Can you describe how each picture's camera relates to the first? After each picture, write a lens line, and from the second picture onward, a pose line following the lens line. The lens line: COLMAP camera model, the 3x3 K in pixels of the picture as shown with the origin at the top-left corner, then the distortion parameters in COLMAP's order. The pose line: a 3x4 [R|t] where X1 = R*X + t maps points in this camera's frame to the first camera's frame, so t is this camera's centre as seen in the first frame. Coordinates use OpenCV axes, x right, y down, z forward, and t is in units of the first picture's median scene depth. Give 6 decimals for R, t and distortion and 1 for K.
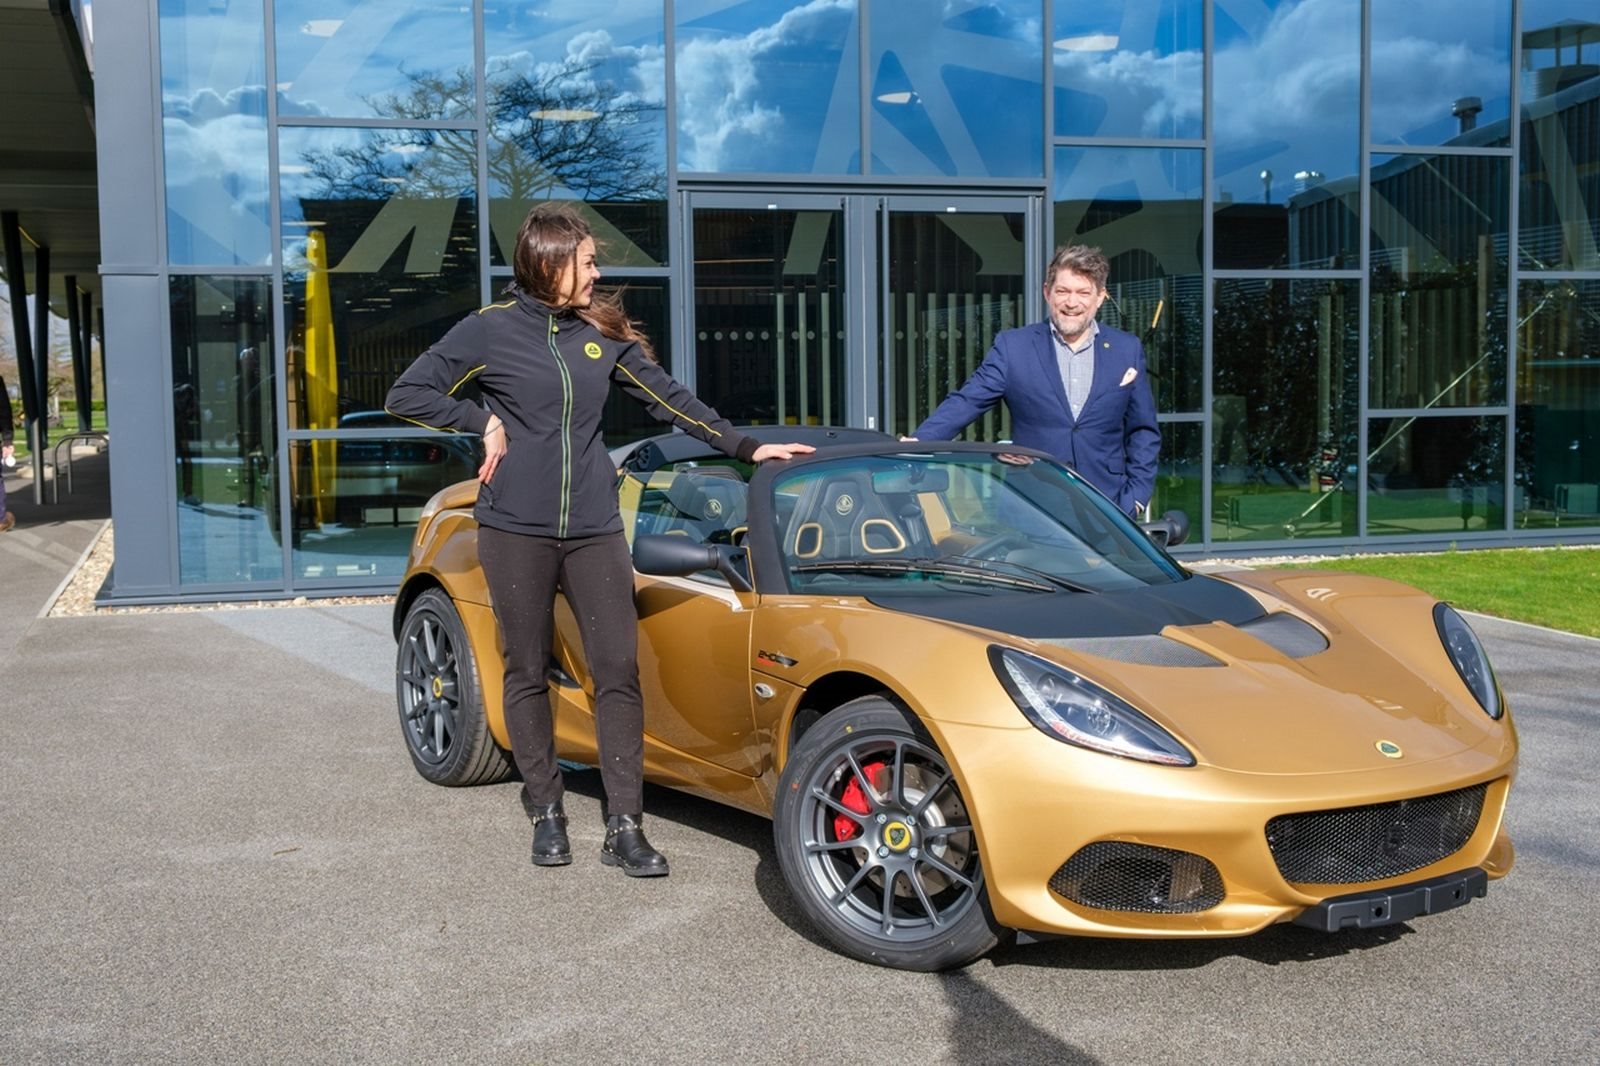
lens RADIAL K [[1949.8, 0, 776.1], [0, 1949.8, 541.4], [0, 0, 1]] dist [-0.013834, 0.000000]
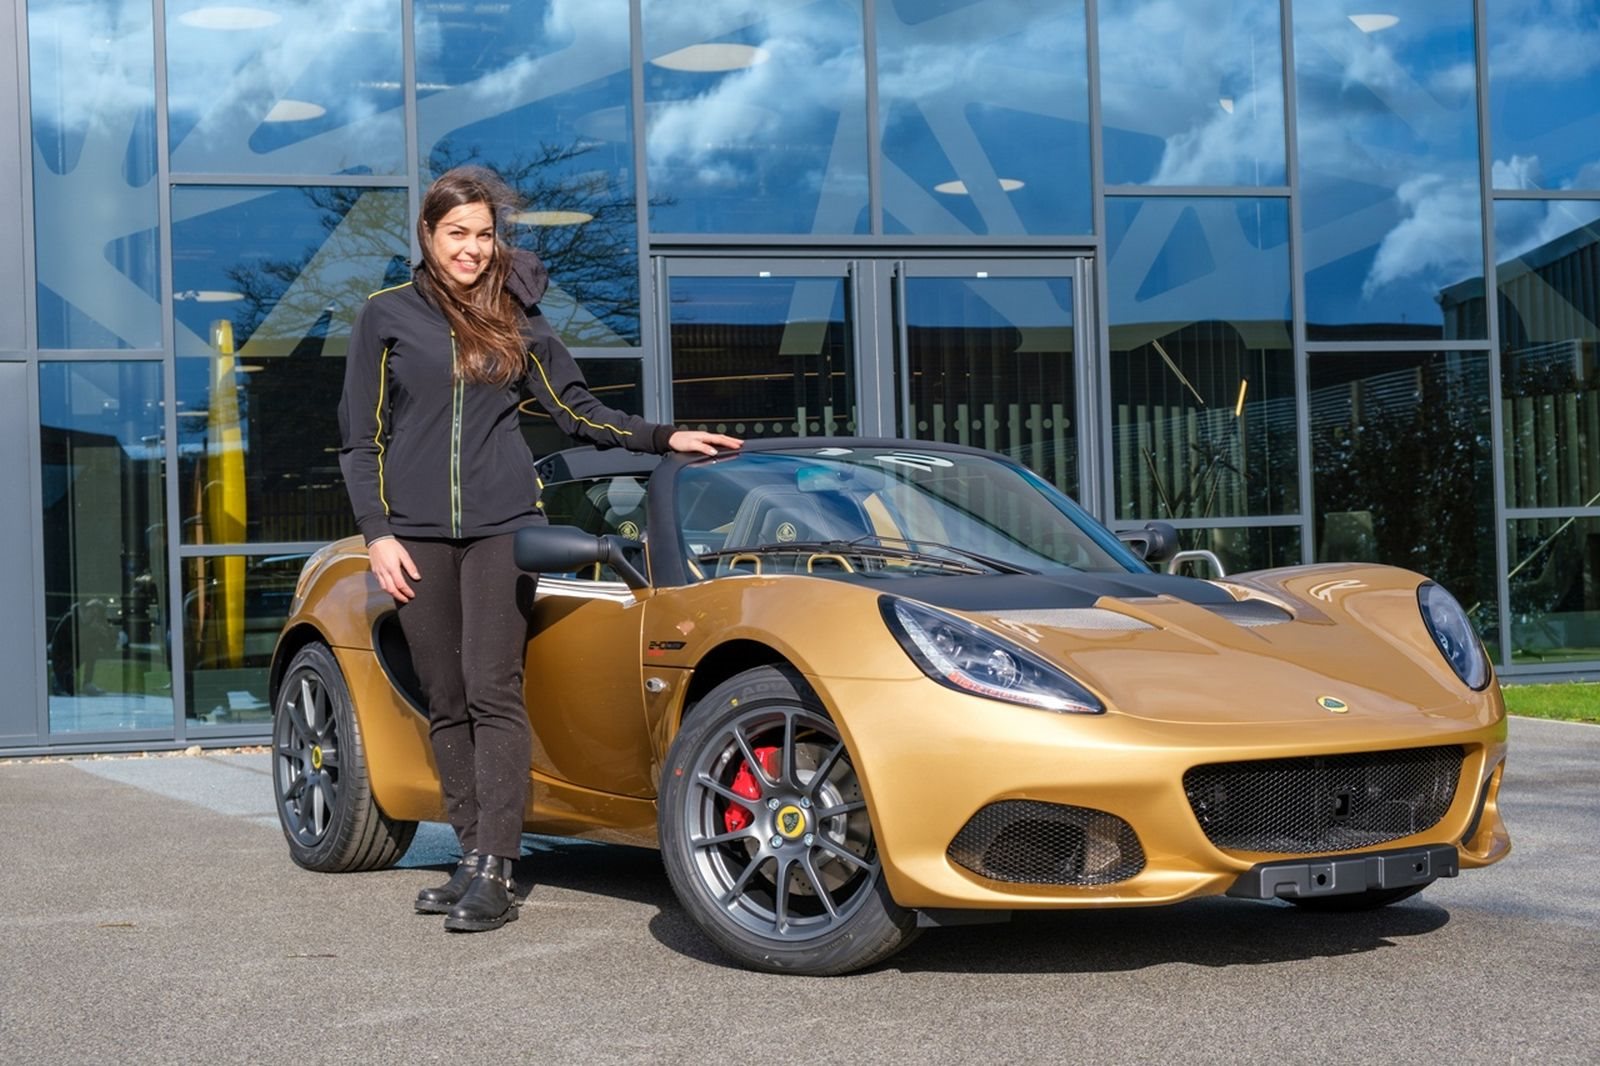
lens RADIAL K [[2524.2, 0, 806.0], [0, 2524.2, 528.6], [0, 0, 1]] dist [0.008728, 0.000000]
pose [[0.999556, -0.020920, -0.021219, 0.095270], [0.018488, 0.993873, -0.108966, 0.142201], [0.023369, 0.108526, 0.993819, -0.157653]]
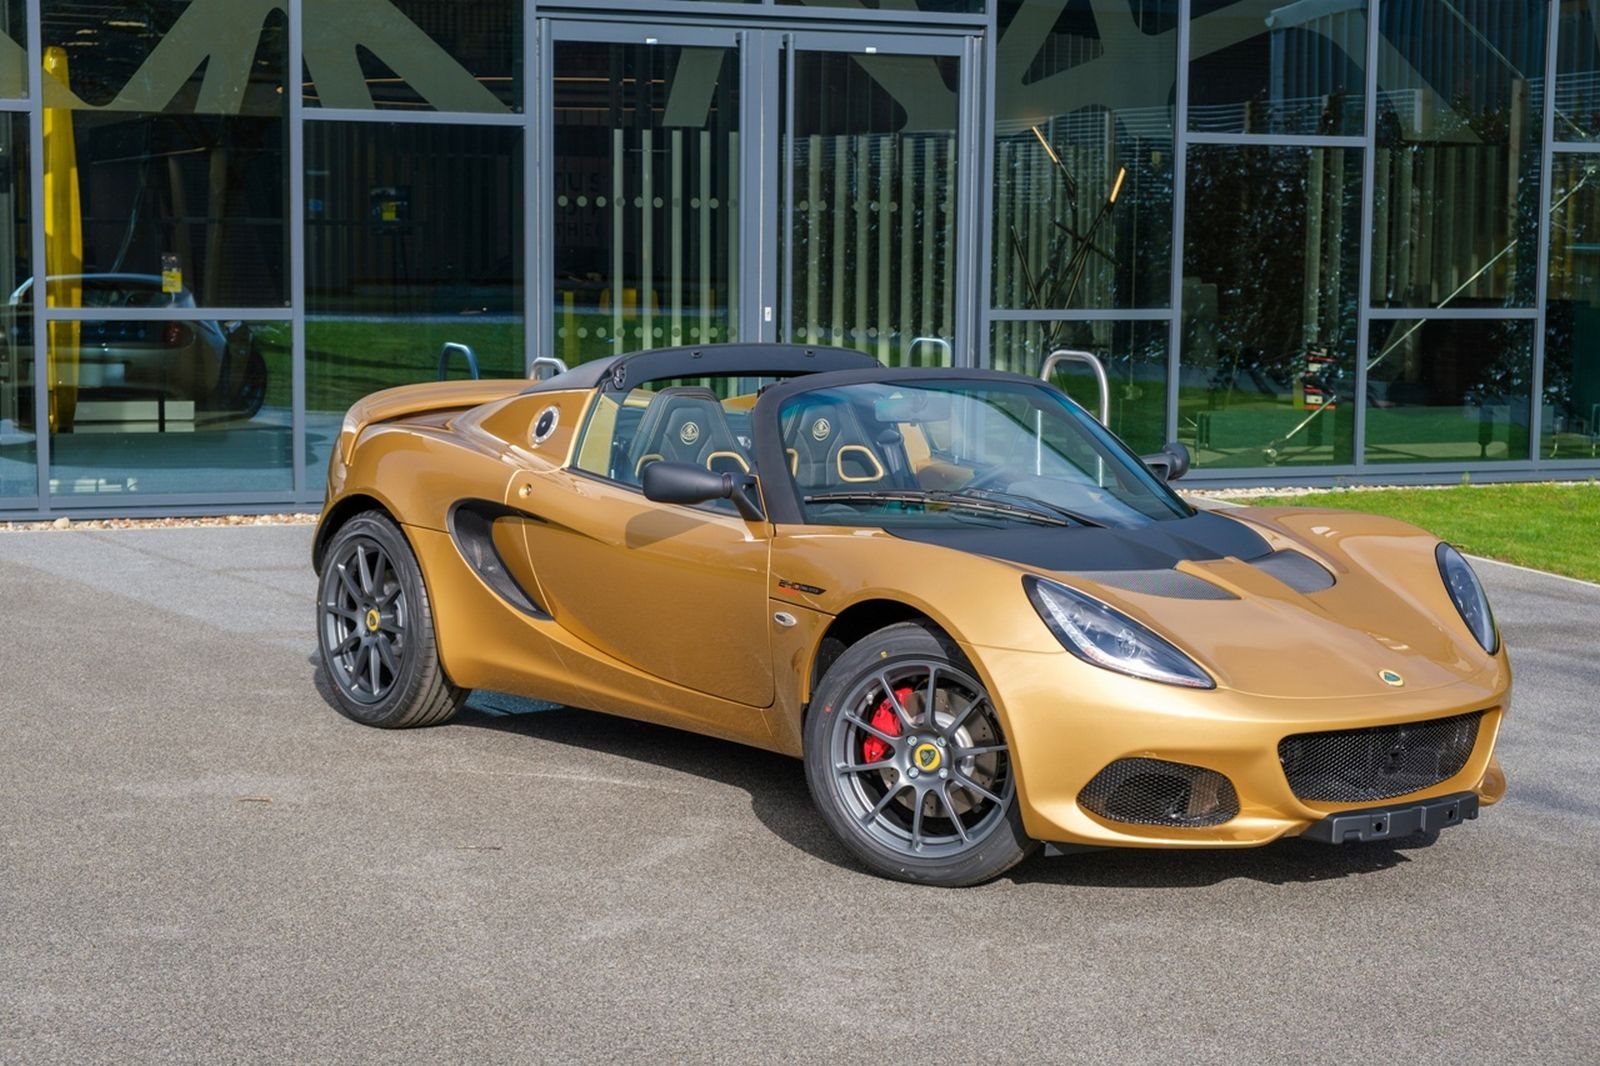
lens RADIAL K [[2897.1, 0, 792.0], [0, 2897.1, 535.5], [0, 0, 1]] dist [0.043873, 0.000000]
pose [[0.994528, 0.015275, 0.103349, -0.169973], [-0.018360, 0.999412, 0.028970, -0.010806], [-0.102846, -0.030709, 0.994223, -0.523052]]
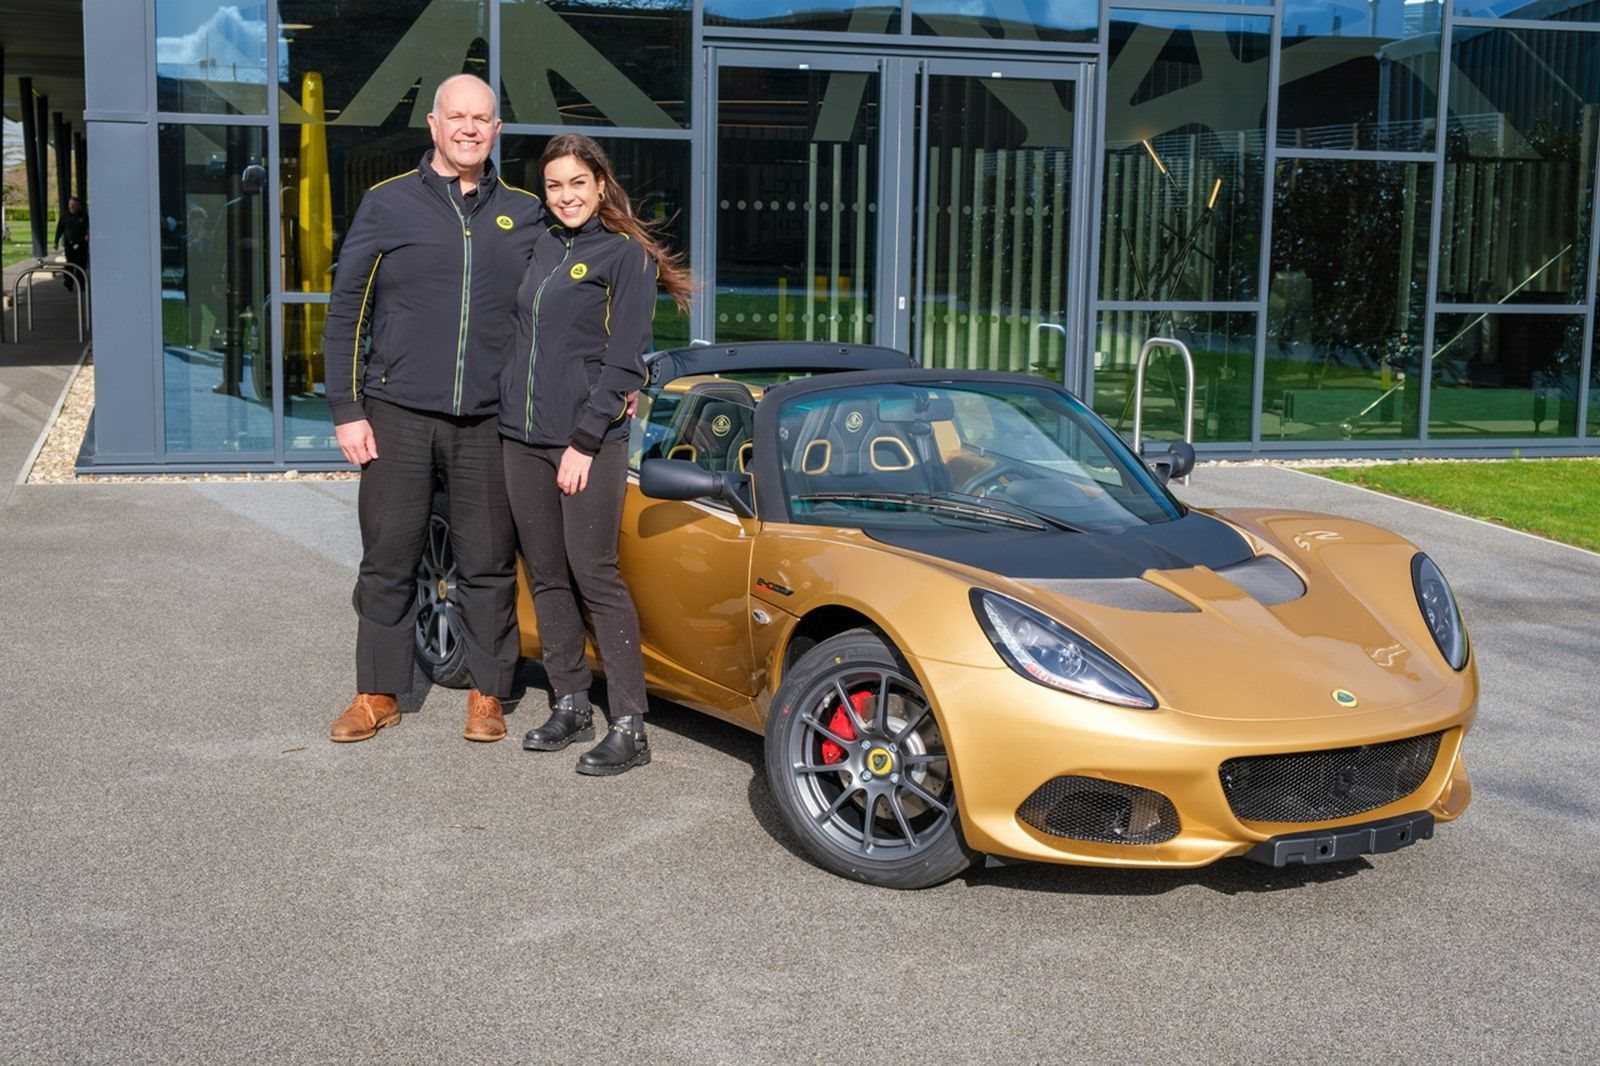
lens RADIAL K [[2216.1, 0, 805.1], [0, 2216.1, 540.3], [0, 0, 1]] dist [-0.000385, 0.000000]
pose [[0.999410, 0.034337, -0.000255, 0.017411], [-0.034238, 0.997027, 0.069028, -0.050239], [0.002624, -0.068978, 0.997615, -0.191961]]
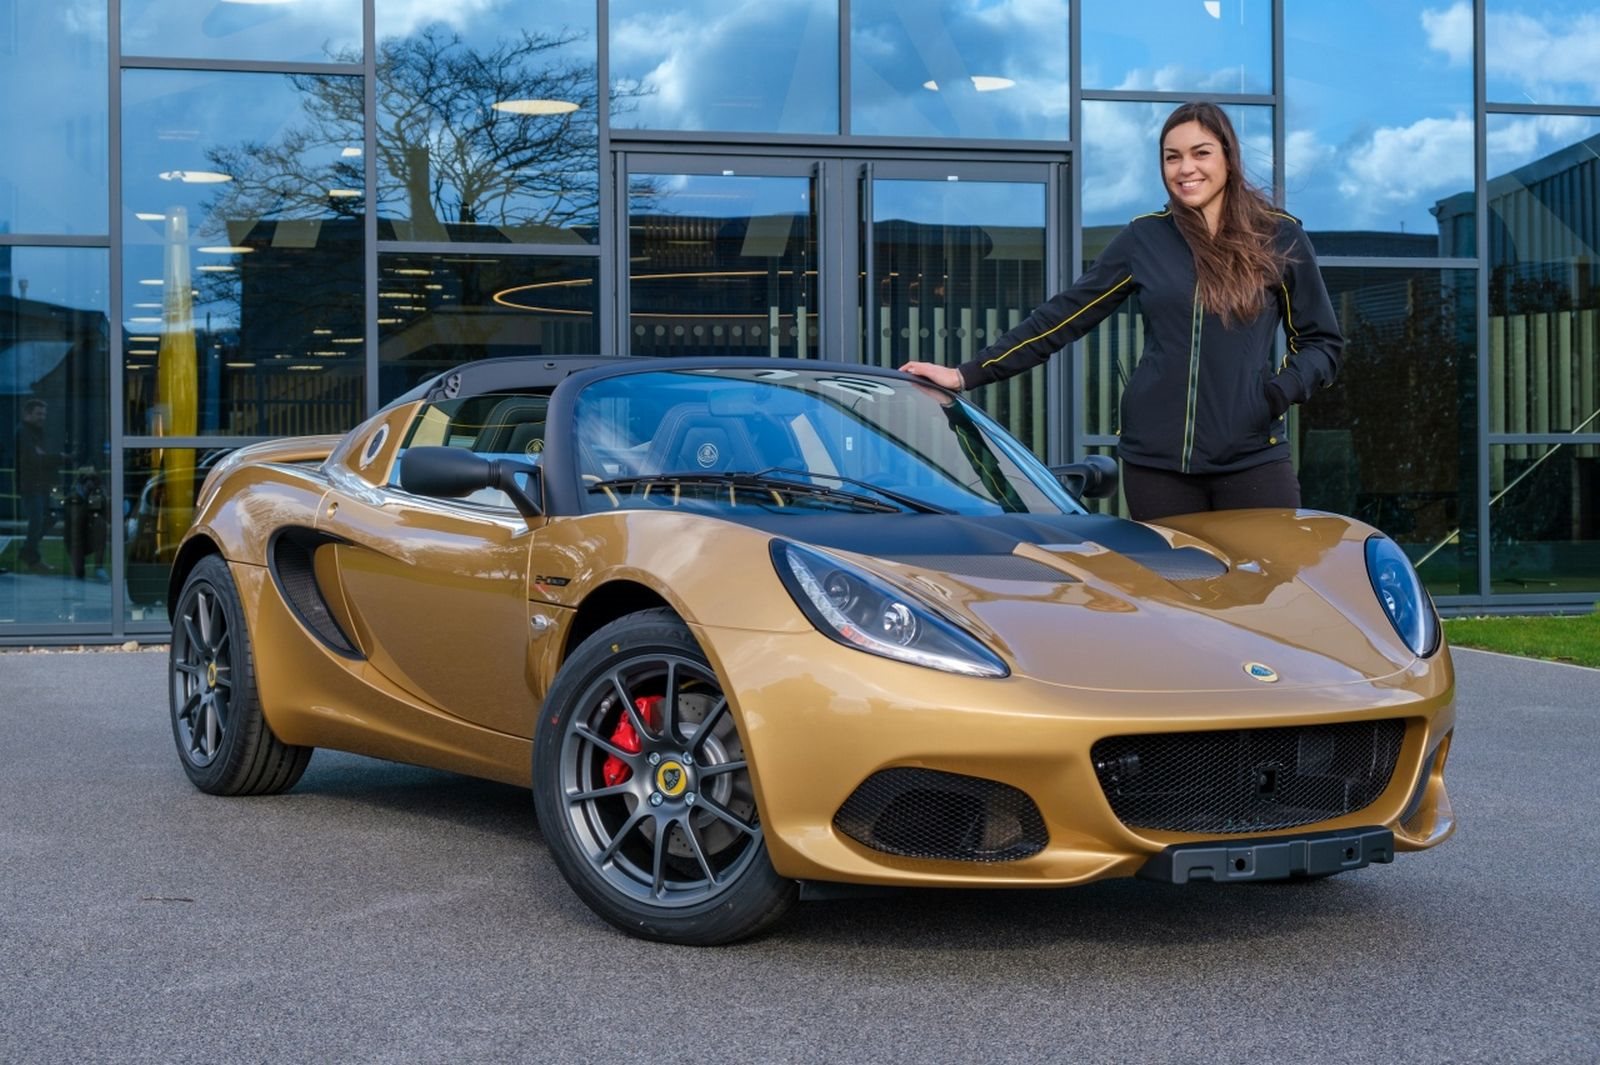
lens RADIAL K [[2501.8, 0, 724.1], [0, 2501.8, 466.5], [0, 0, 1]] dist [0.001216, 0.000000]
pose [[0.998544, 0.007022, -0.053485, 0.138592], [-0.011781, 0.995945, -0.089195, 0.112374], [0.052642, 0.089695, 0.994577, -0.064090]]
